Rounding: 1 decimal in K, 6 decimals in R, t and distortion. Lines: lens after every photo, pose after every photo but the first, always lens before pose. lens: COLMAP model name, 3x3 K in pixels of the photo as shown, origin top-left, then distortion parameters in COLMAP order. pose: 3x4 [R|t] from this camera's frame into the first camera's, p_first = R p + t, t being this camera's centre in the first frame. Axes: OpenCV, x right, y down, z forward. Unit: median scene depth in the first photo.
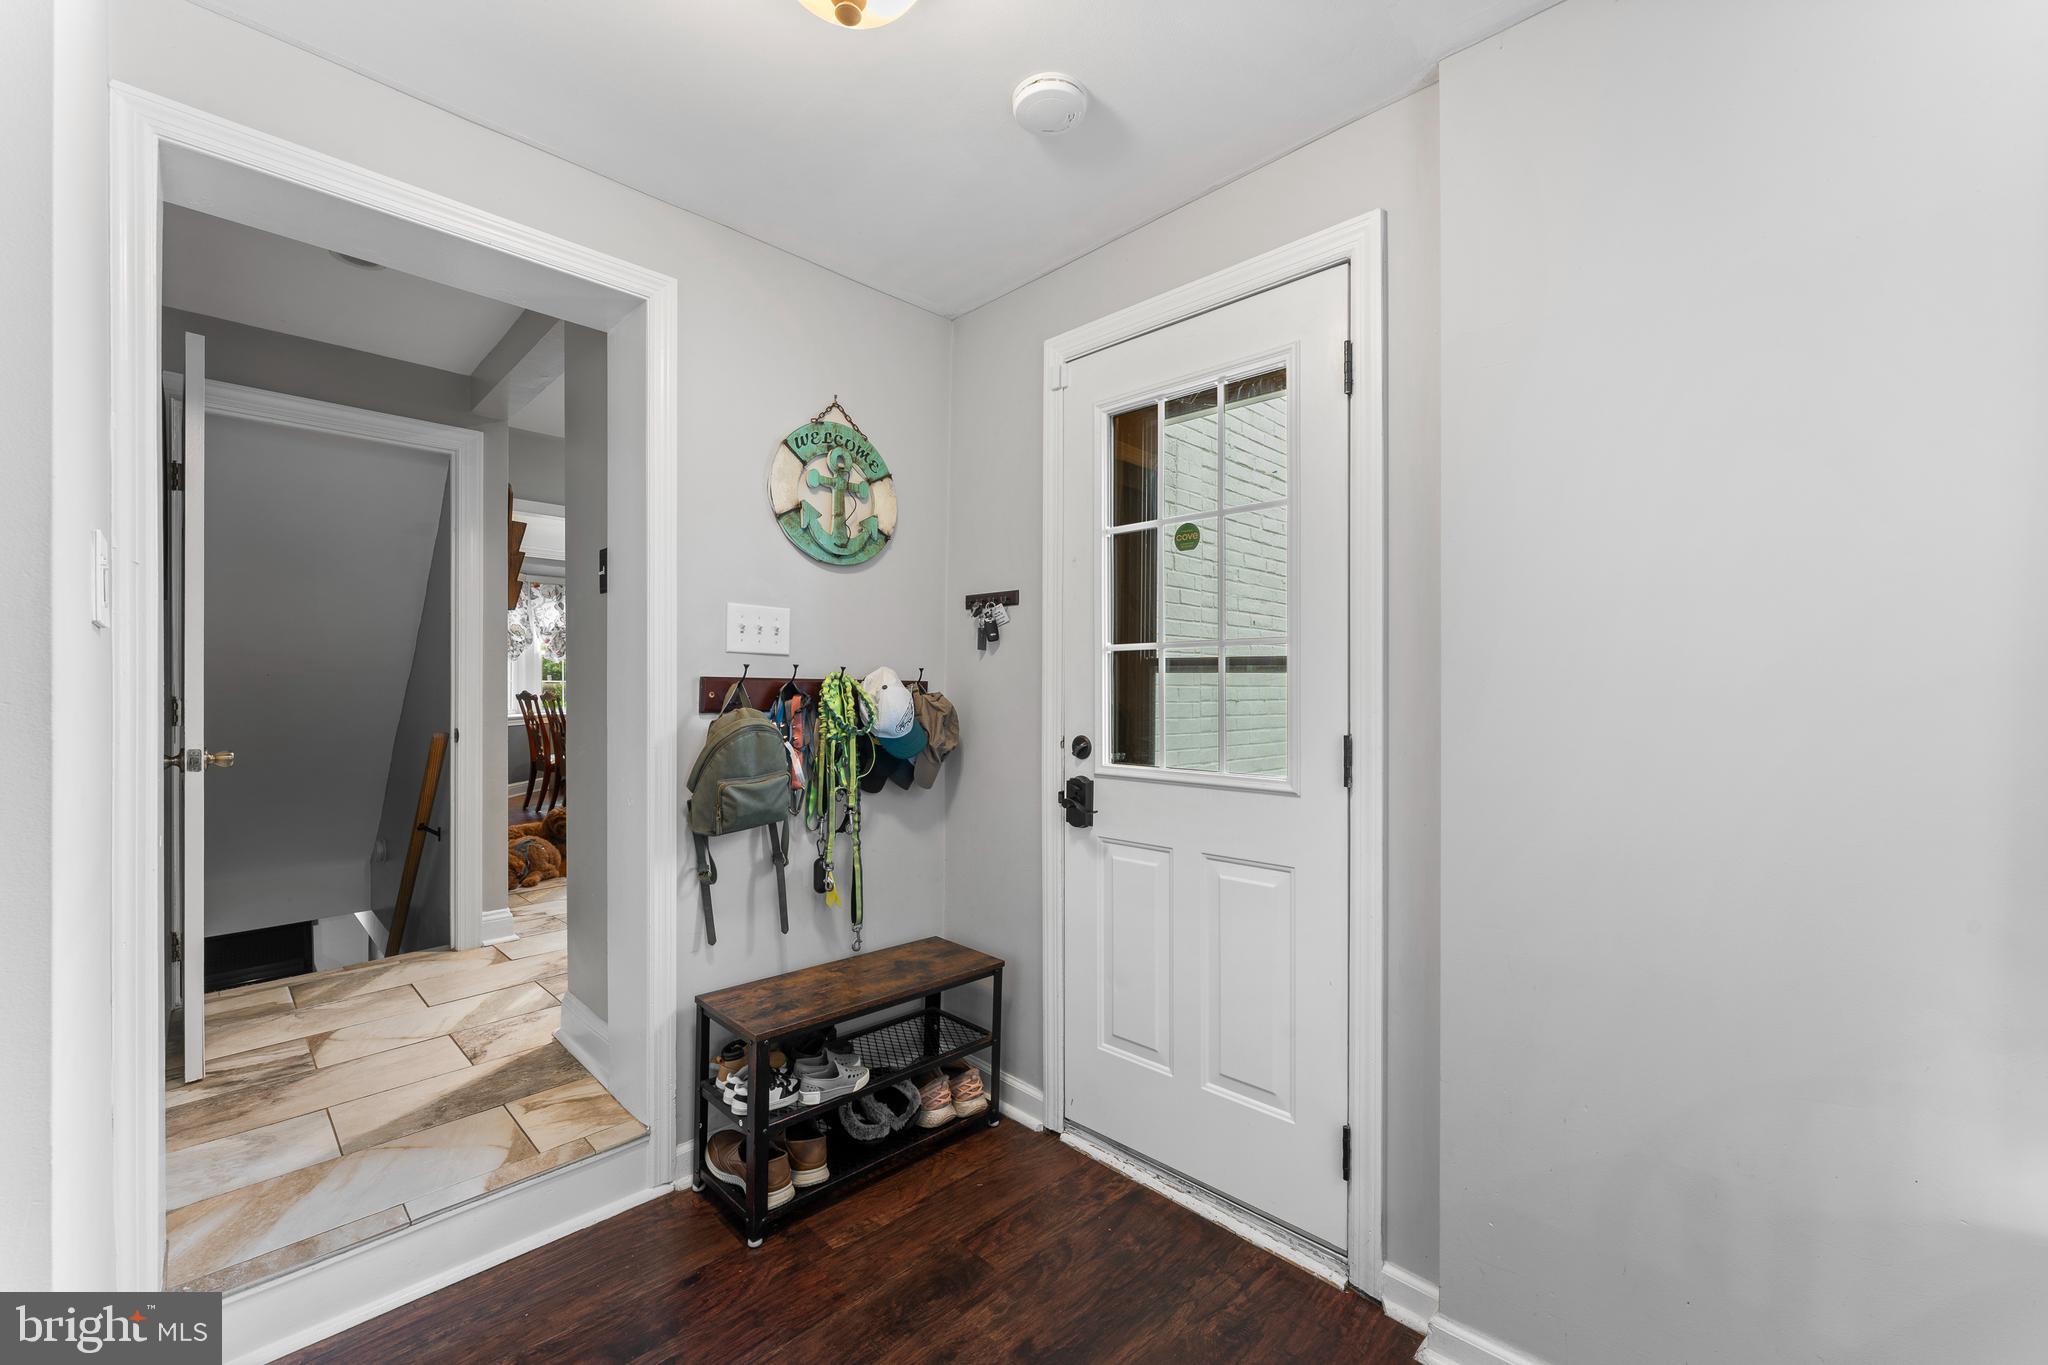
lens RADIAL K [[816.7, 0, 1030.9], [0, 816.7, 691.4], [0, 0, 1]] dist [-0.007176, -0.000064]
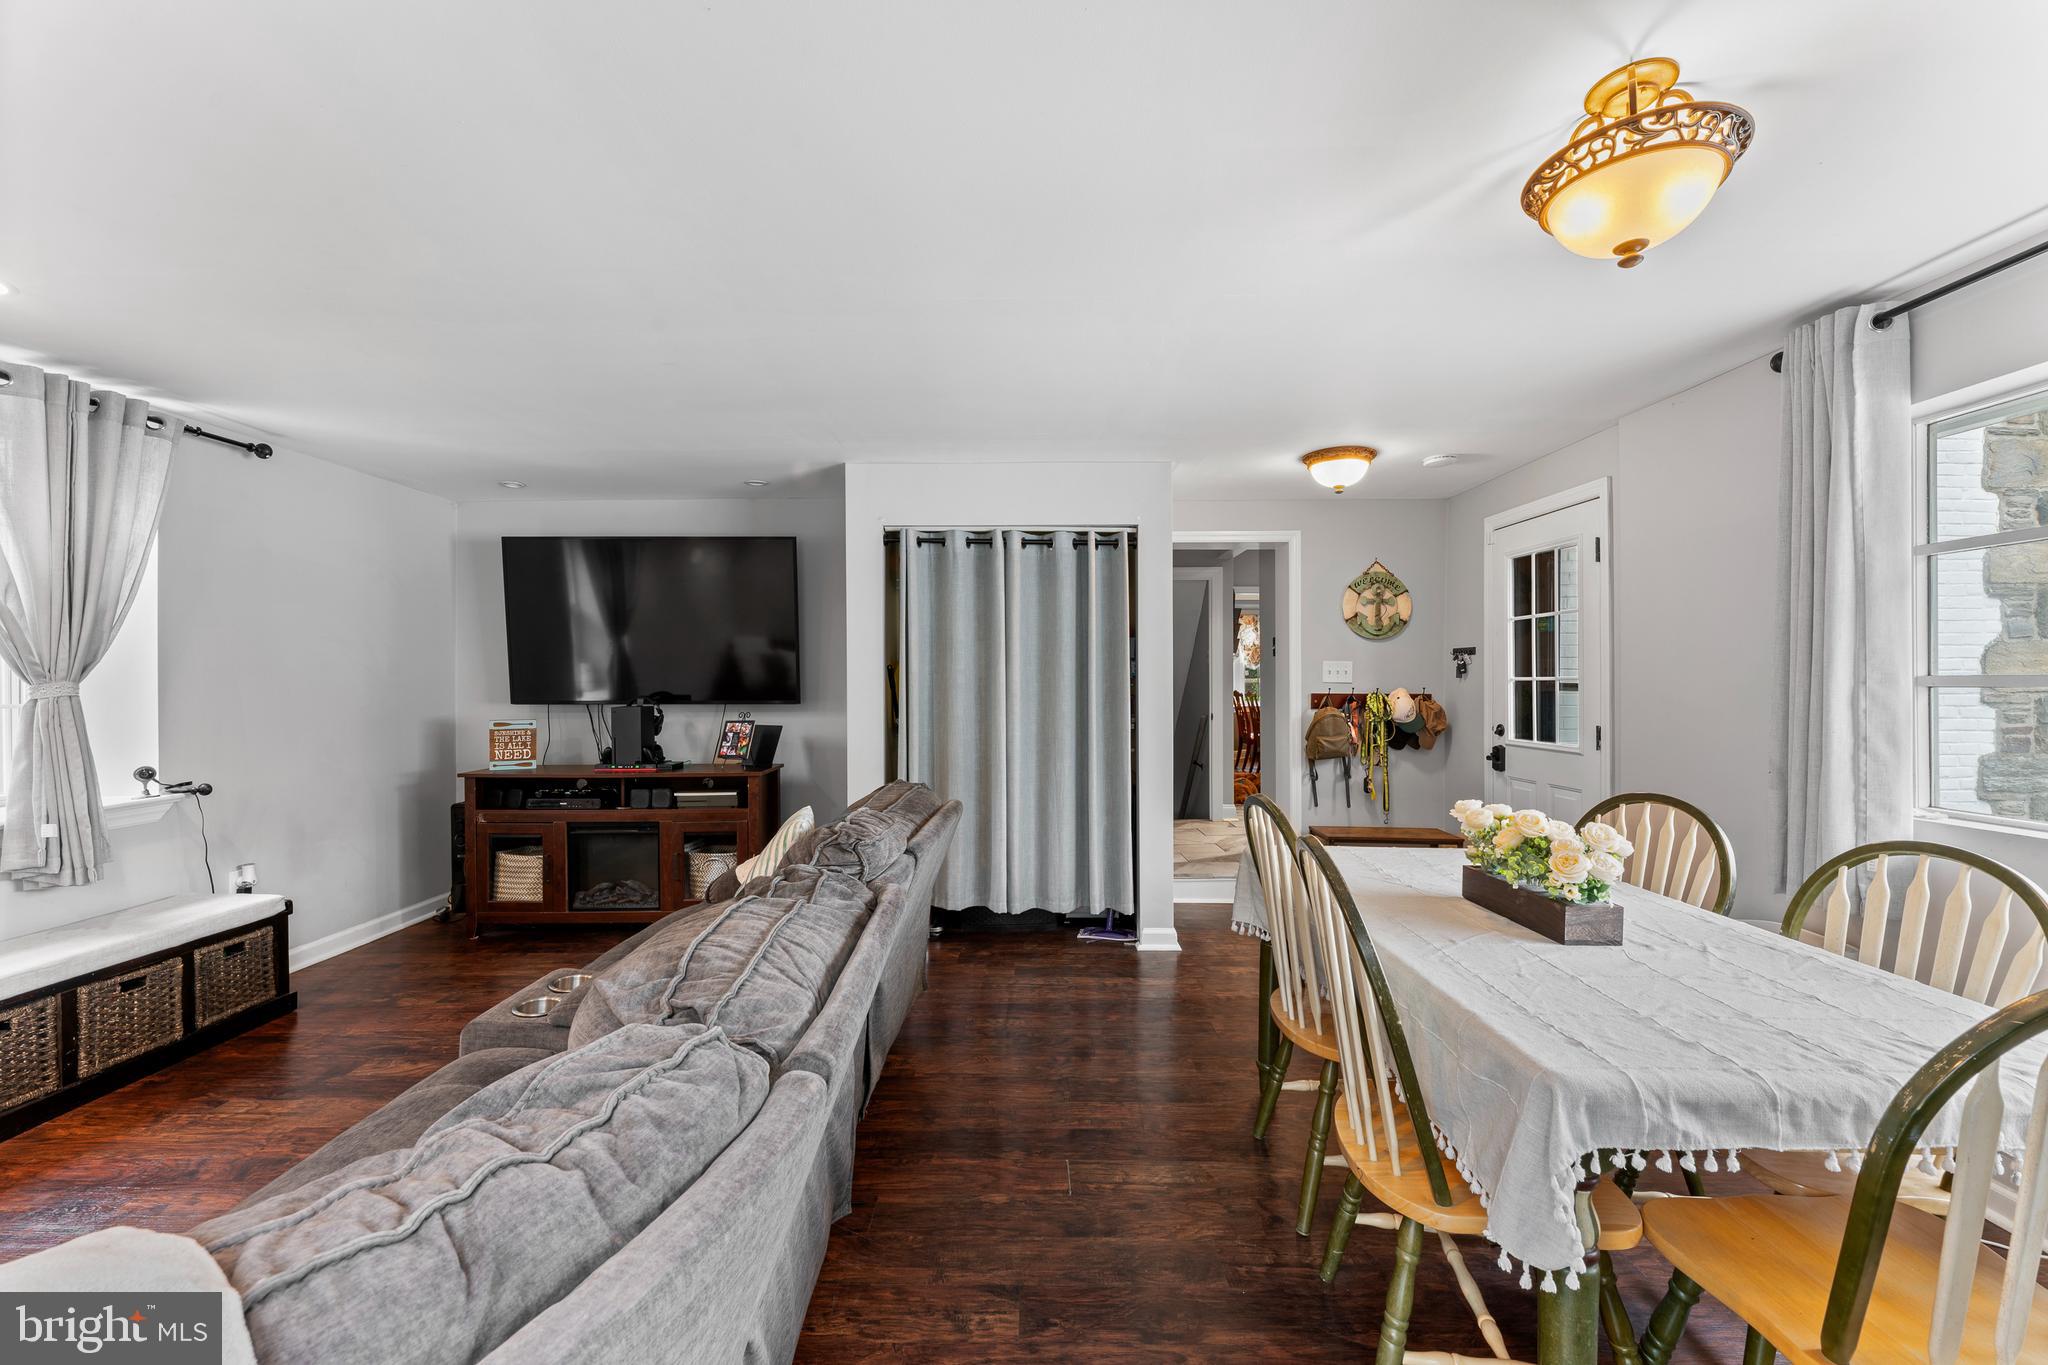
lens RADIAL K [[816.7, 0, 1028.1], [0, 816.7, 686.1], [0, 0, 1]] dist [-0.007176, -0.000064]
pose [[0.699573, -0.000423, -0.714561, 0.640417], [0.002755, 0.999994, 0.002106, -0.041922], [0.714556, -0.003441, 0.699570, -1.120069]]
